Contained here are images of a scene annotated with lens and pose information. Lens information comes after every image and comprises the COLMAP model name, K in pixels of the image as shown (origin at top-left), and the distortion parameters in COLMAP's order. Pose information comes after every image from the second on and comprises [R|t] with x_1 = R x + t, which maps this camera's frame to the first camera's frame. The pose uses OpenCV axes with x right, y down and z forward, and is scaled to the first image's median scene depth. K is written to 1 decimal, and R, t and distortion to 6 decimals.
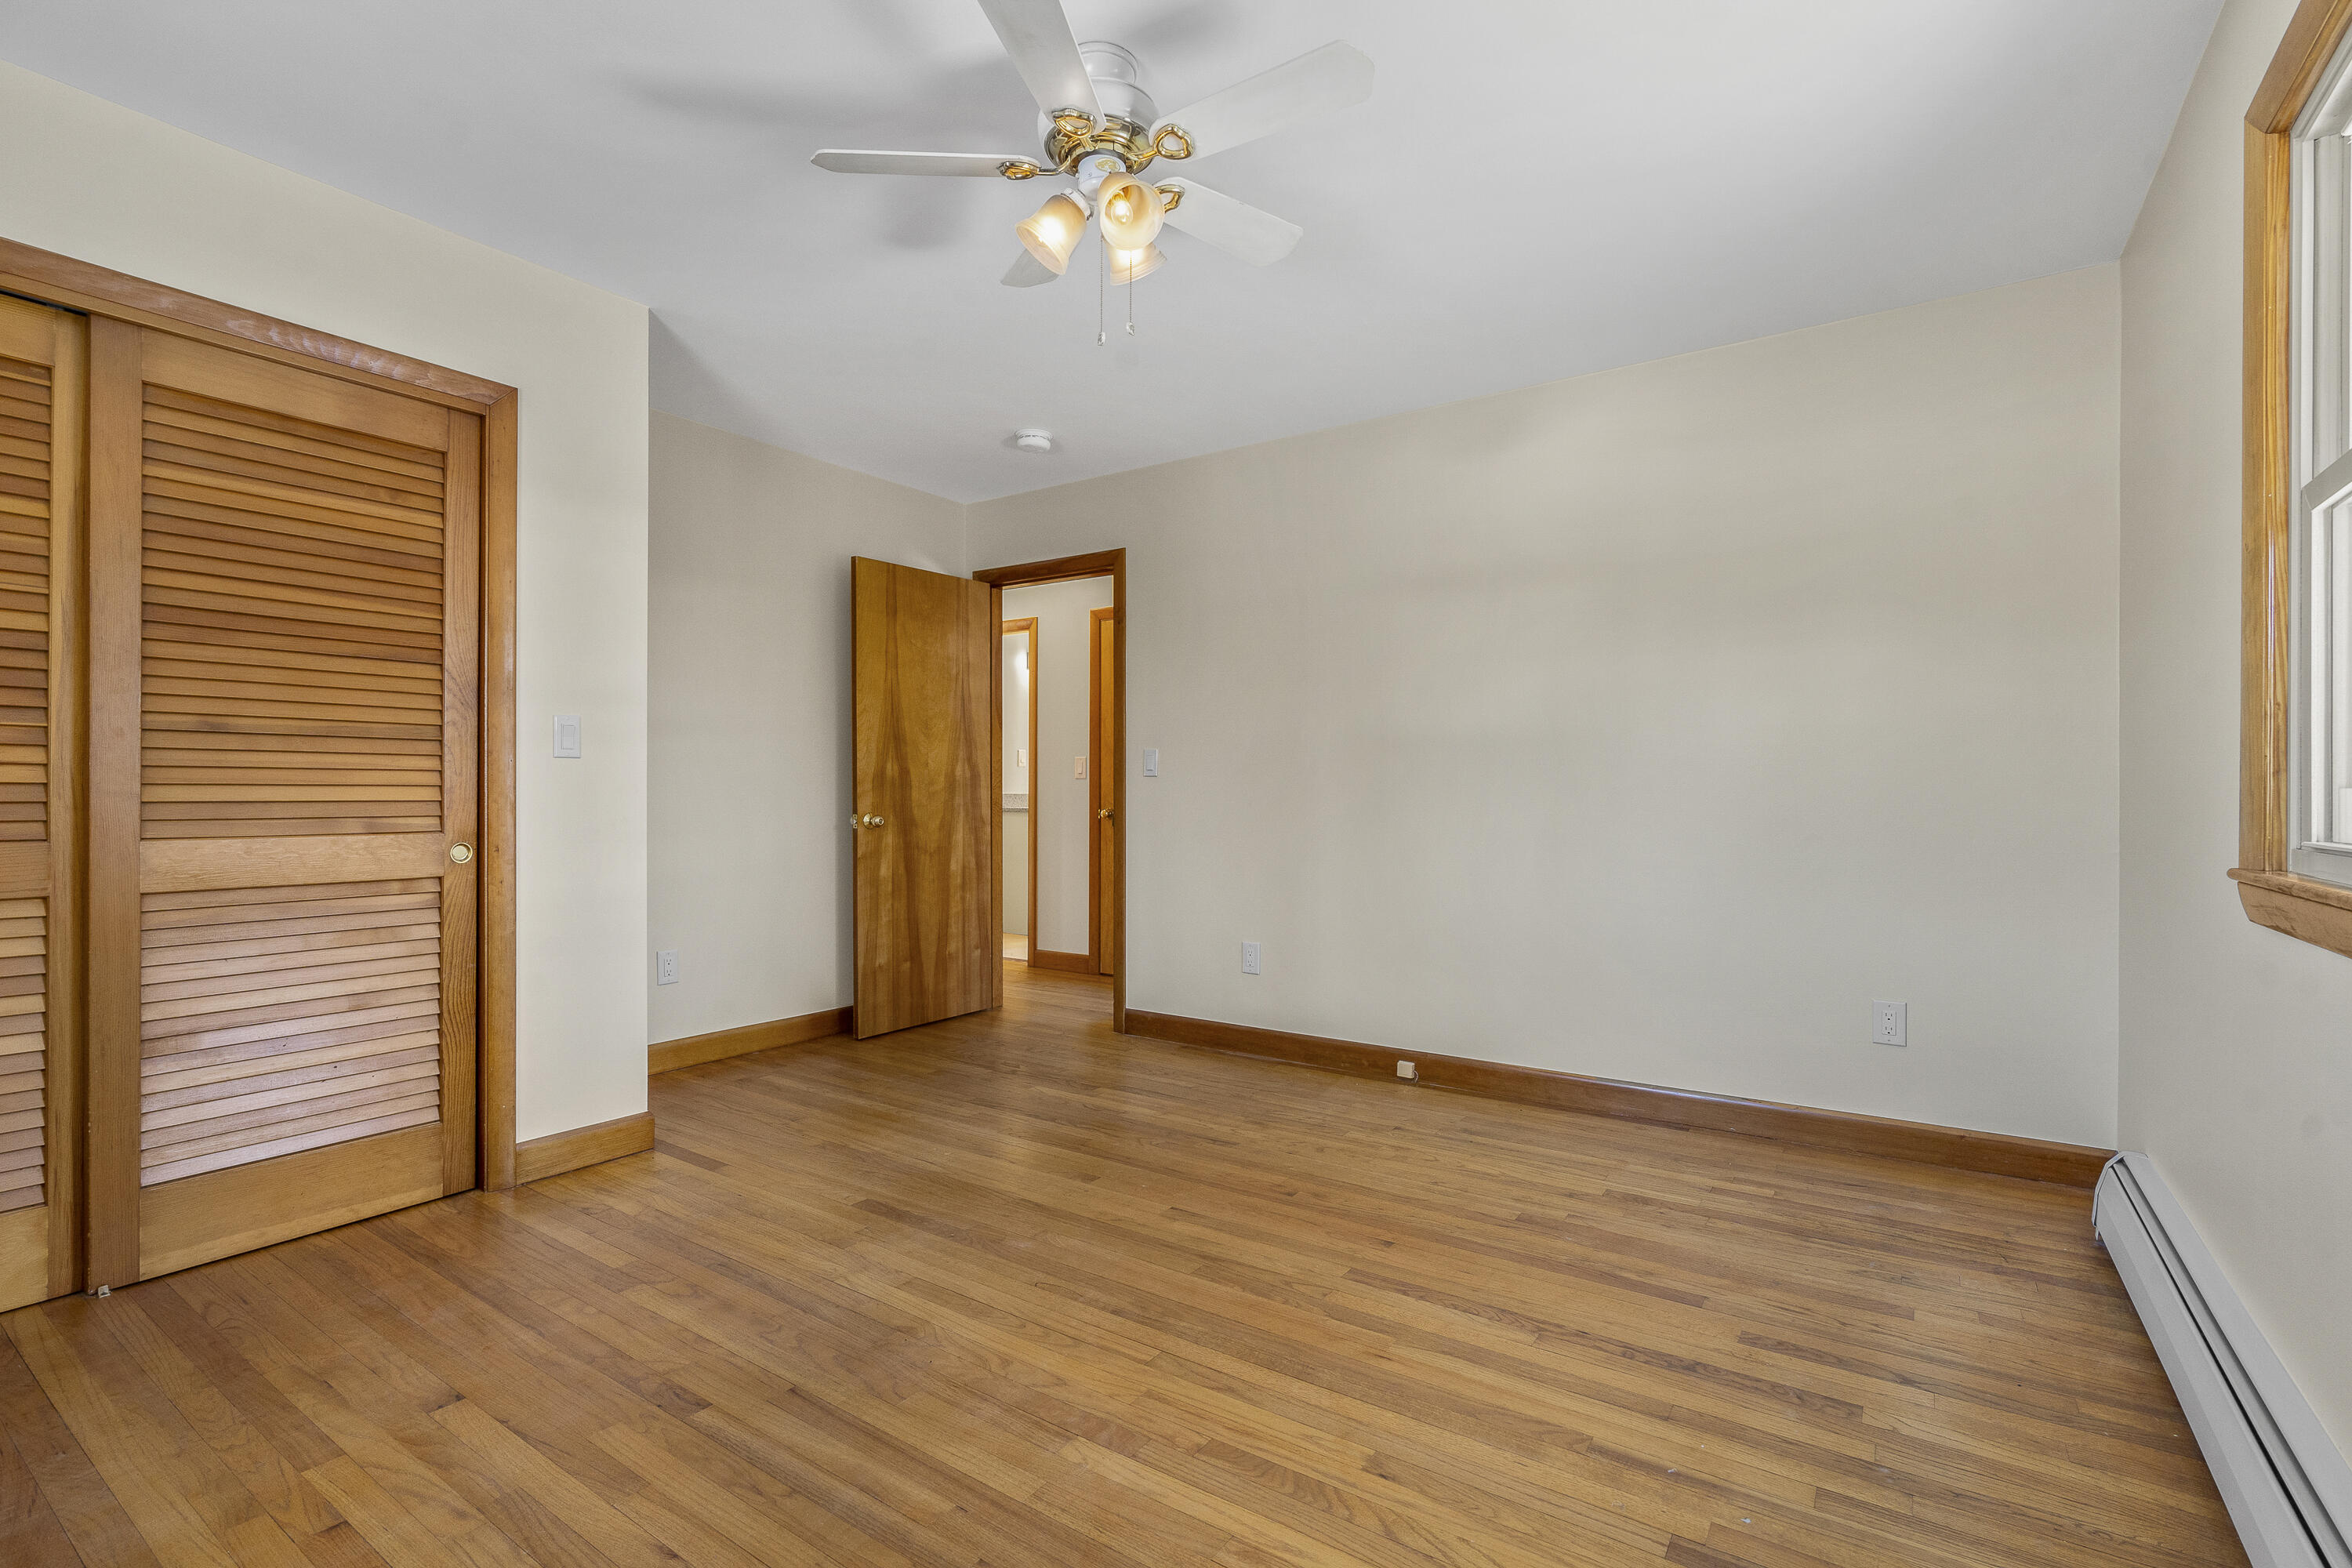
lens RADIAL K [[1081.3, 0, 1168.9], [0, 1081.3, 793.8], [0, 0, 1]] dist [-0.008432, 0.002182]
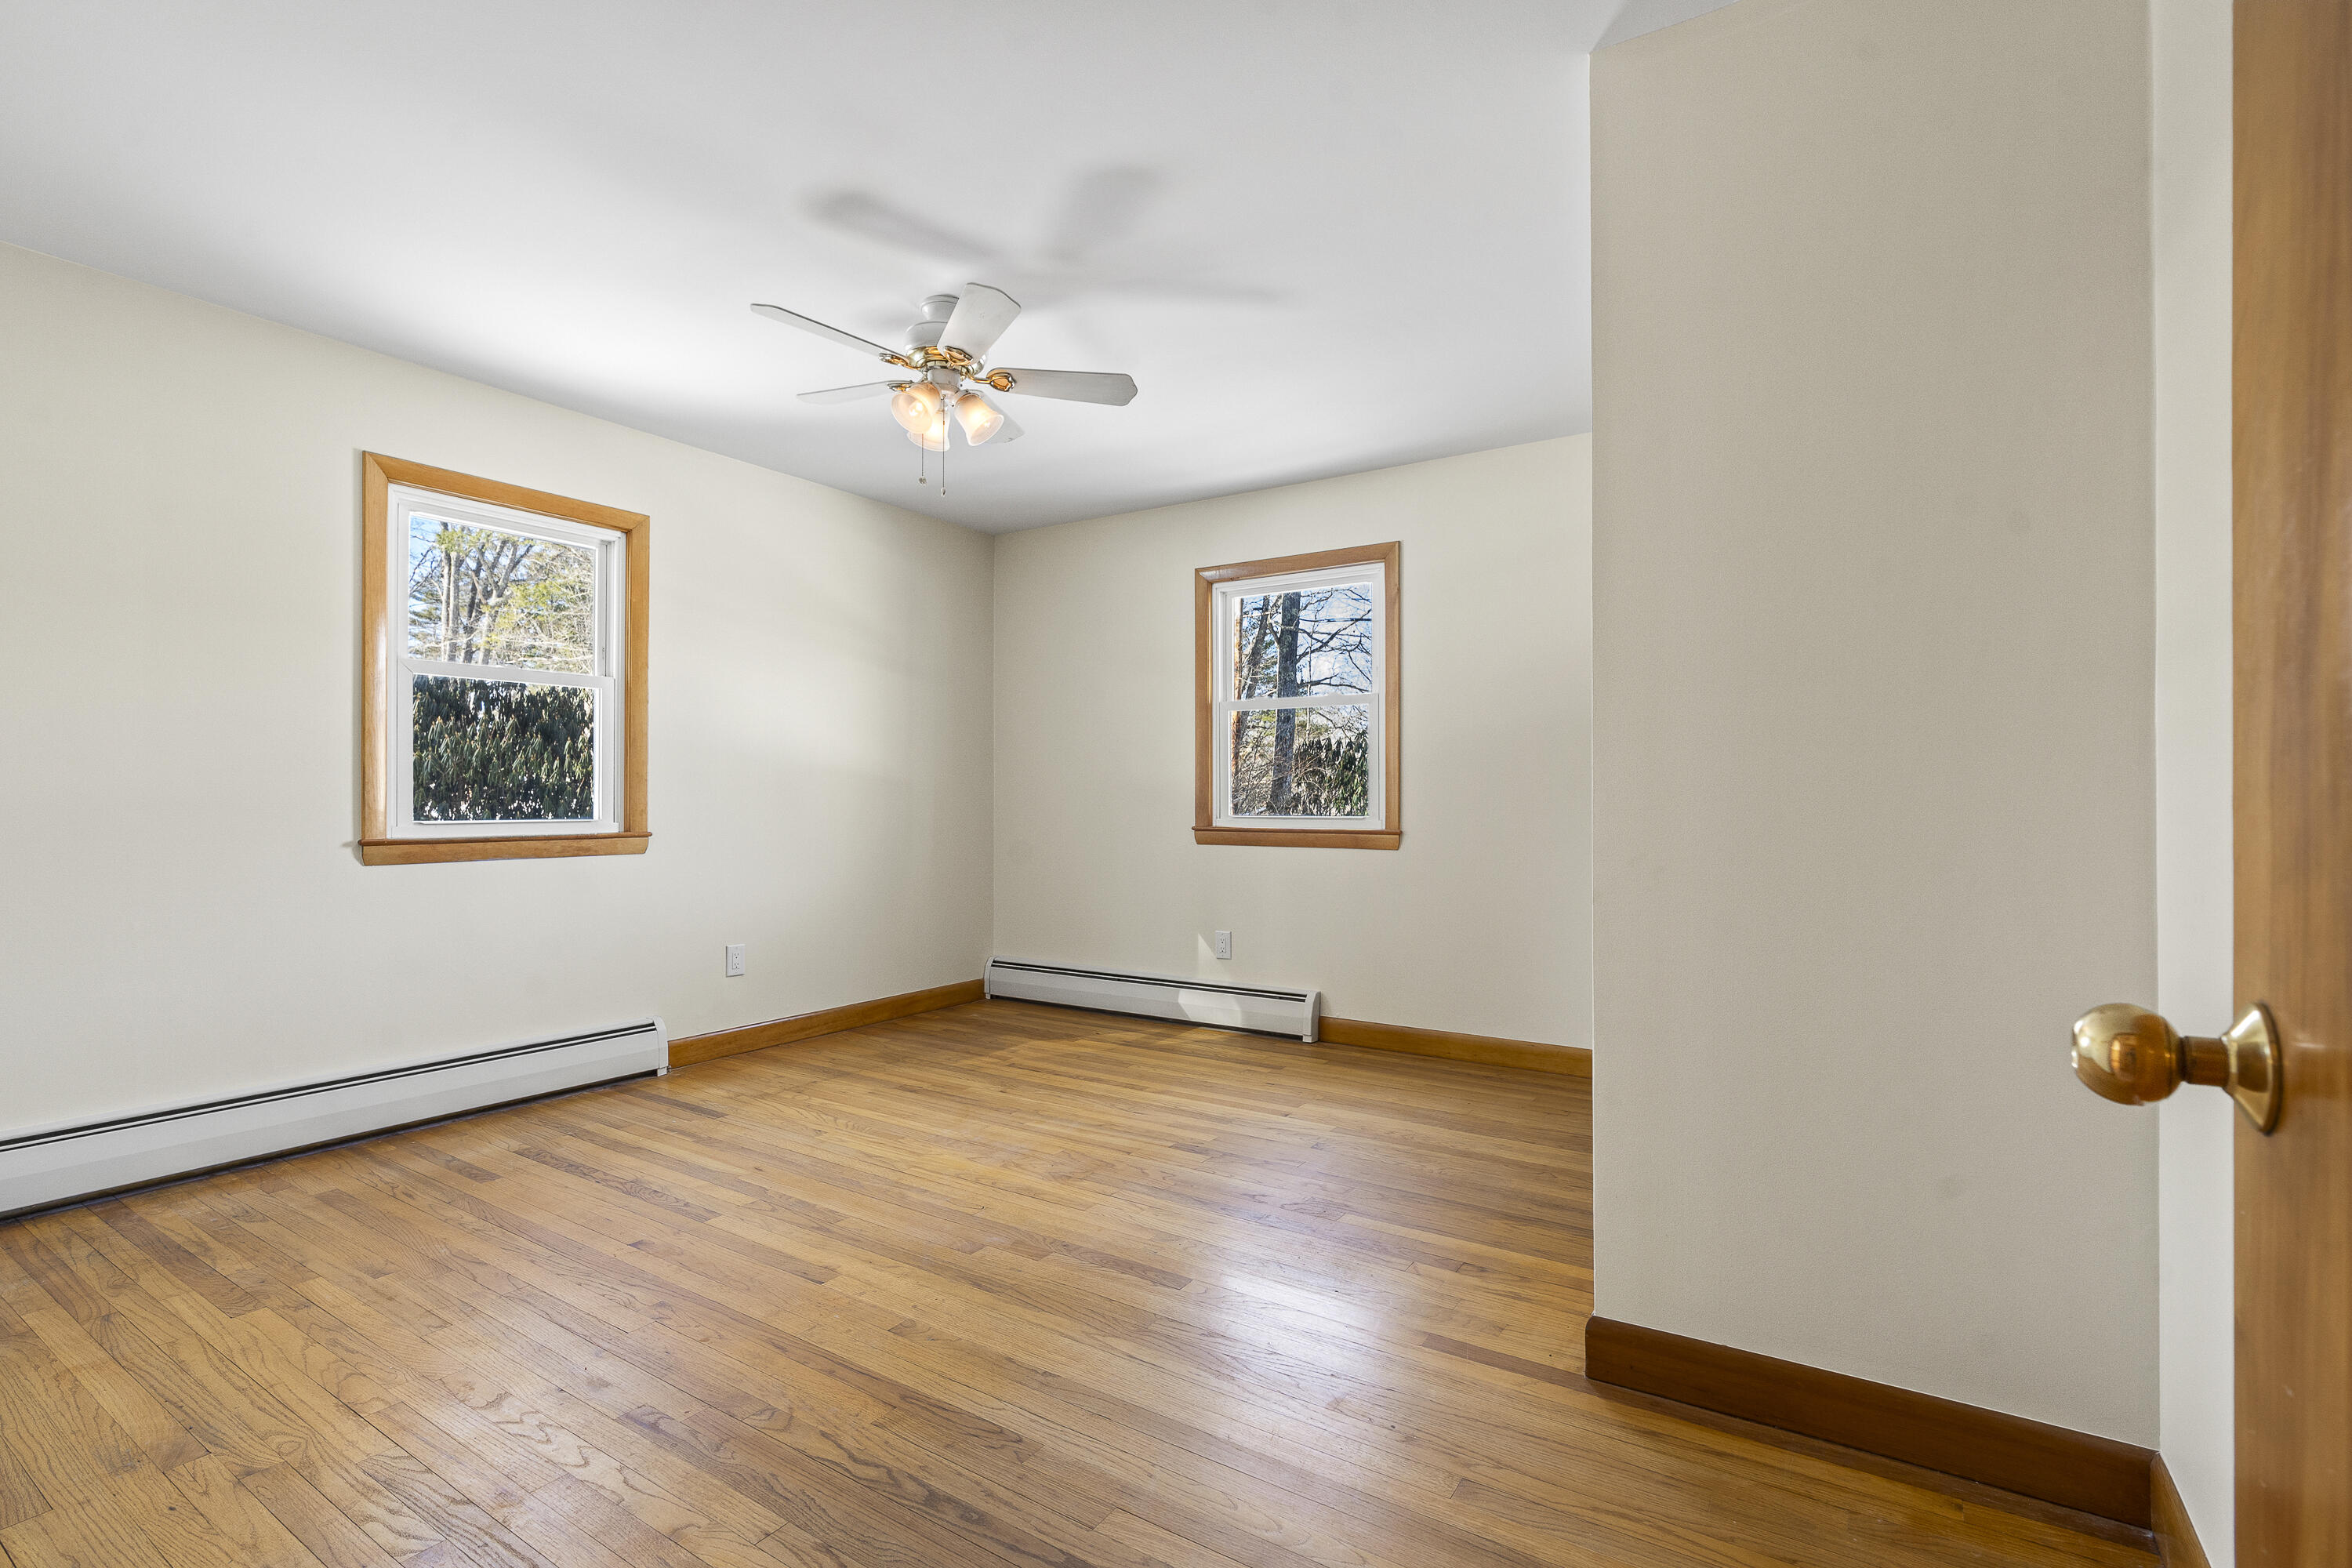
lens RADIAL K [[1081.3, 0, 1179.3], [0, 1081.3, 790.7], [0, 0, 1]] dist [-0.008432, 0.002182]
pose [[-0.999278, -0.005317, -0.037626, -0.324196], [-0.005067, 0.999964, -0.006740, -0.011337], [0.037661, -0.006544, -0.999269, 2.441788]]
